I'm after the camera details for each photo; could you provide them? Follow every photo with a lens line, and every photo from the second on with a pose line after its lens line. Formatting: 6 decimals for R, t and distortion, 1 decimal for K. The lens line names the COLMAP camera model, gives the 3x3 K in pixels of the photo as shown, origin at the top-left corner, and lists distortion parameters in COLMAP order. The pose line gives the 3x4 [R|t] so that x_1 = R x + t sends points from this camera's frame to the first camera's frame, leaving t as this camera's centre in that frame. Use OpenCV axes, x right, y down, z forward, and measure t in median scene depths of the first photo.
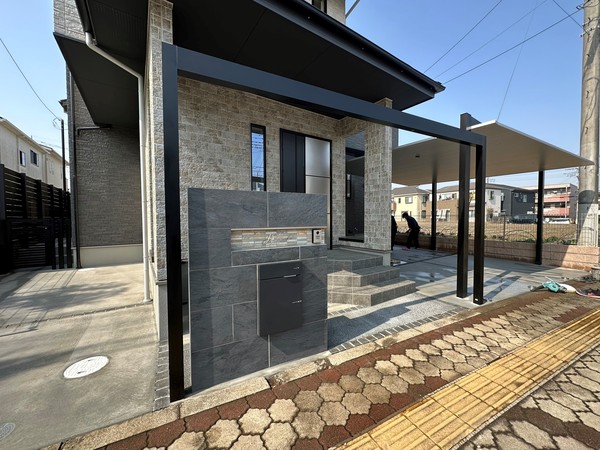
lens RADIAL K [[240.0, 0, 300.3], [0, 240.0, 225.9], [0, 0, 1]] dist [-0.007637, 0.002813]
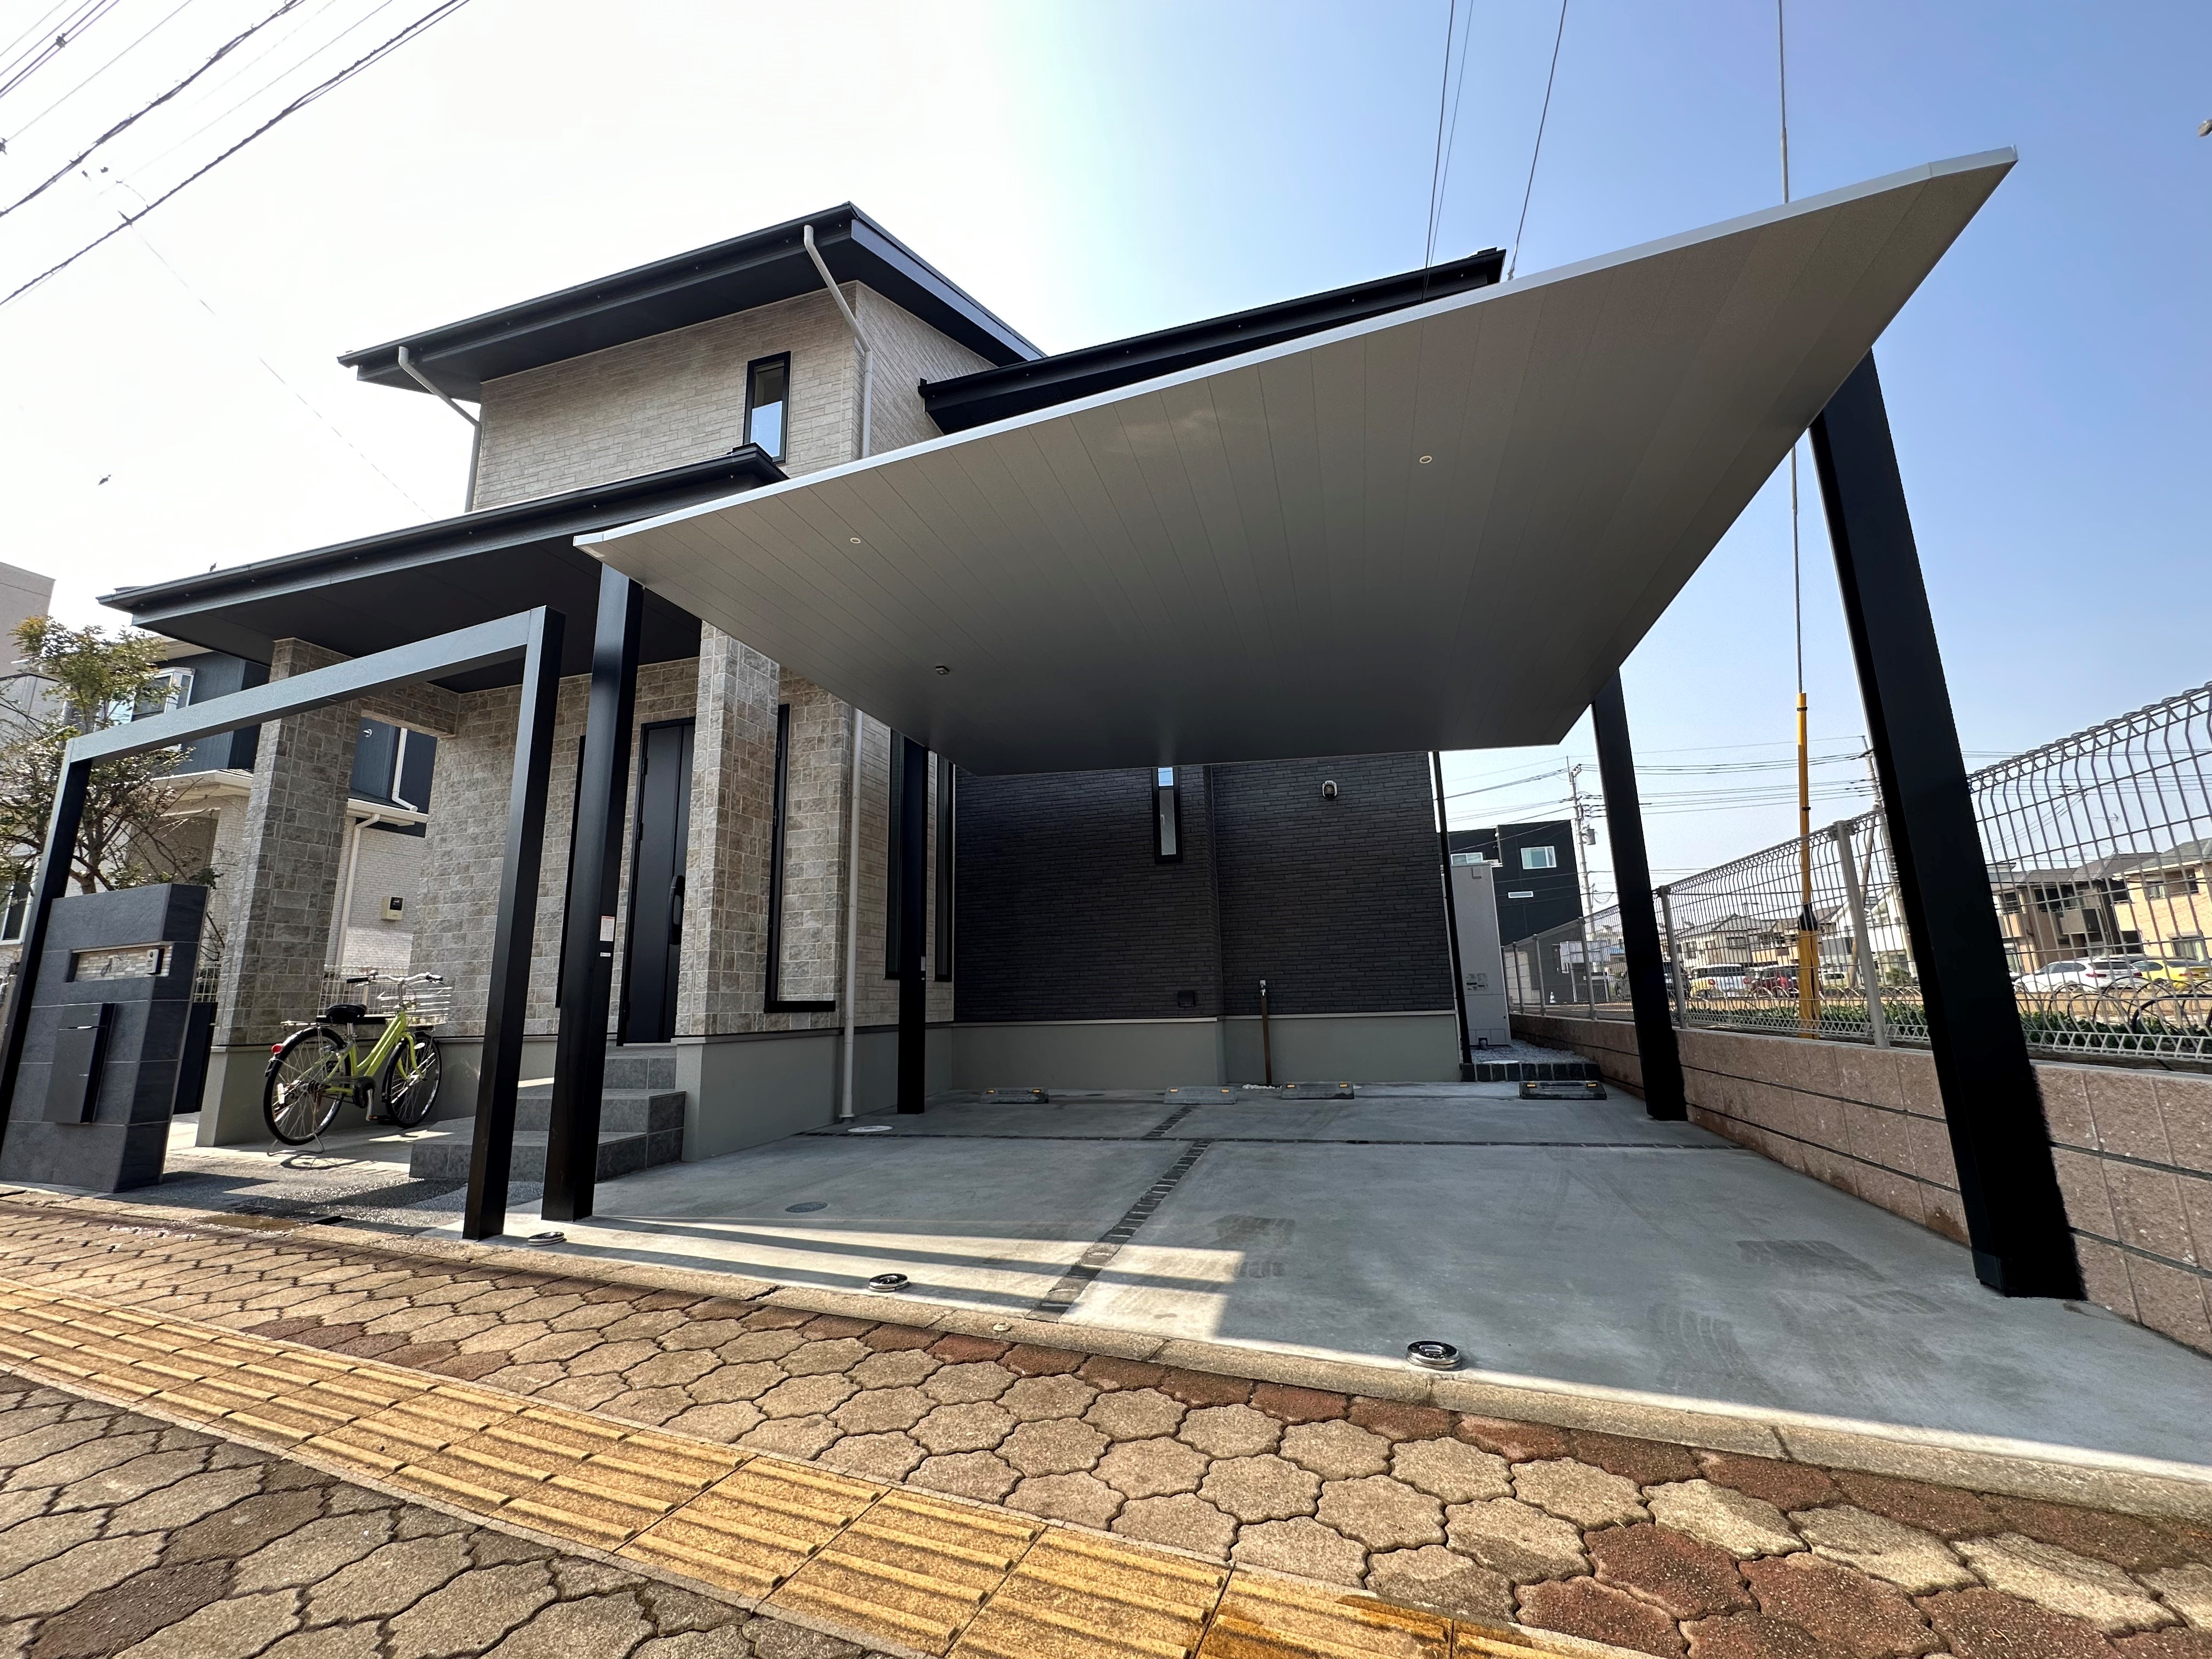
lens RADIAL K [[884.6, 0, 1113.2], [0, 884.6, 832.9], [0, 0, 1]] dist [-0.007637, 0.002813]
pose [[0.644770, -0.160795, -0.747273, 1.849347], [-0.003457, 0.977000, -0.213210, 0.108803], [0.764369, 0.140054, 0.629385, 0.843878]]
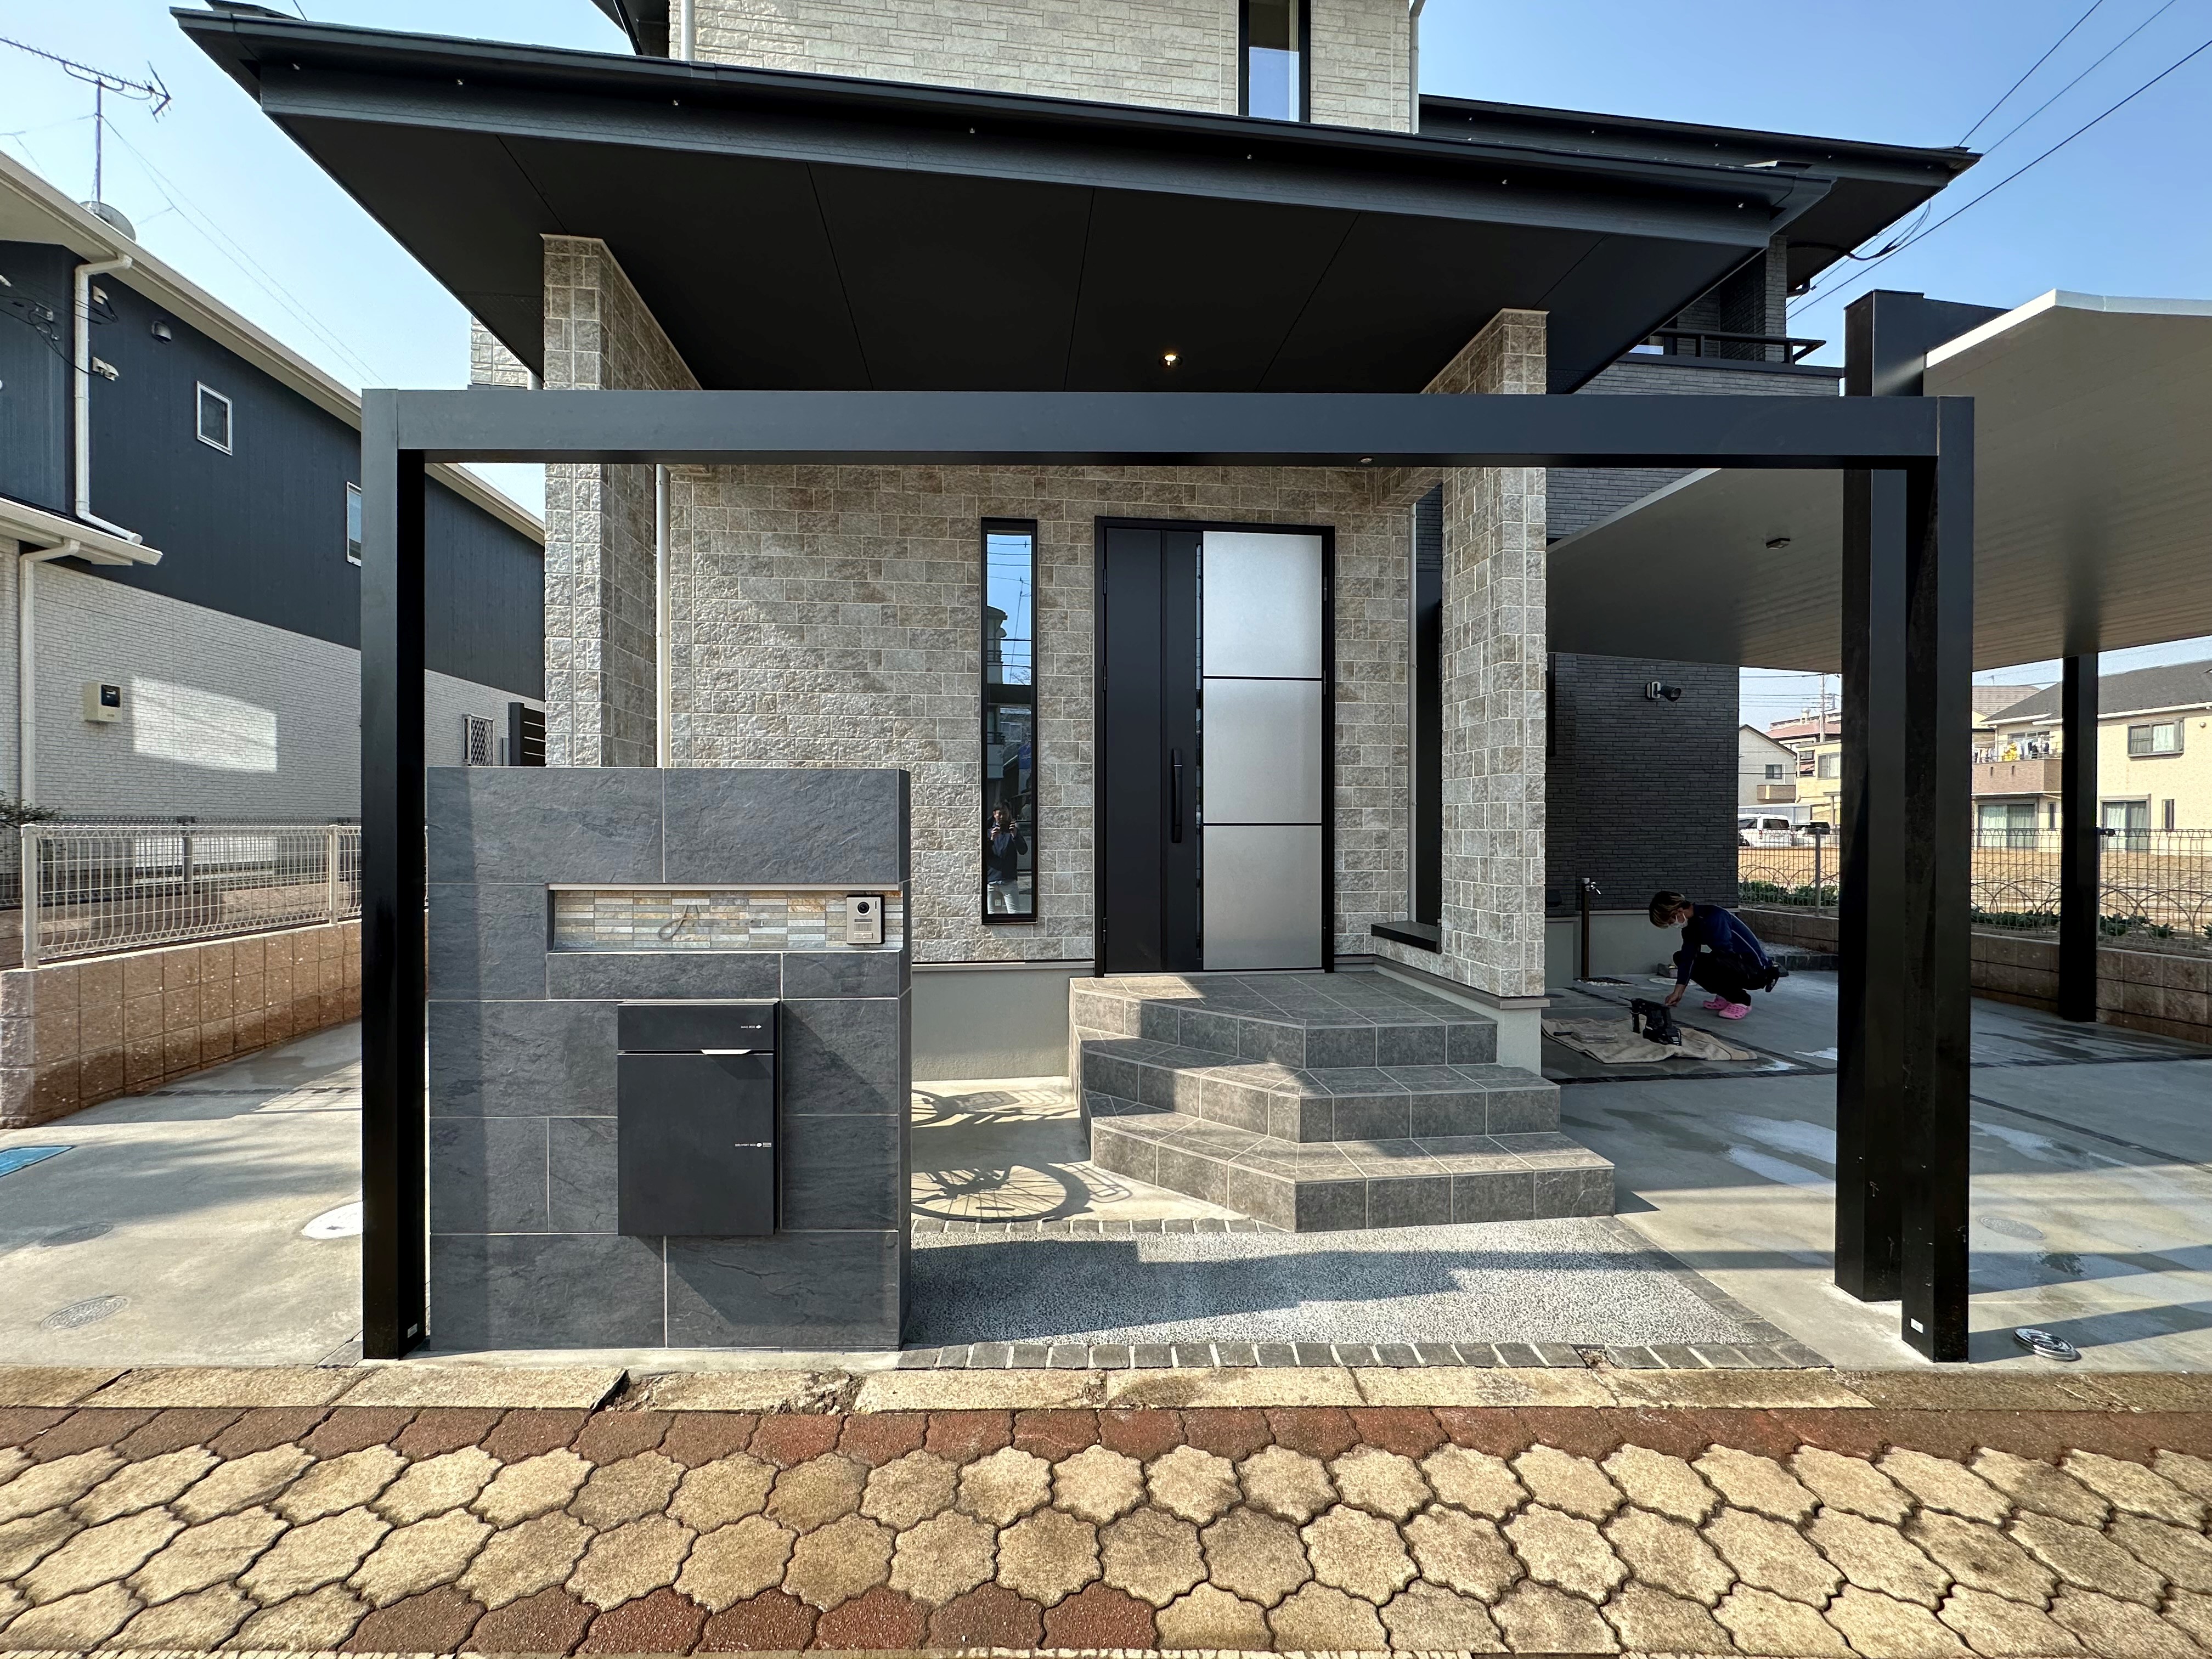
lens RADIAL K [[884.6, 0, 1104.2], [0, 884.6, 832.1], [0, 0, 1]] dist [-0.007637, 0.002813]
pose [[0.888861, 0.008480, -0.458099, 0.480091], [-0.021608, 0.999492, -0.023424, -0.024661], [0.457667, 0.030719, 0.888593, 0.135030]]
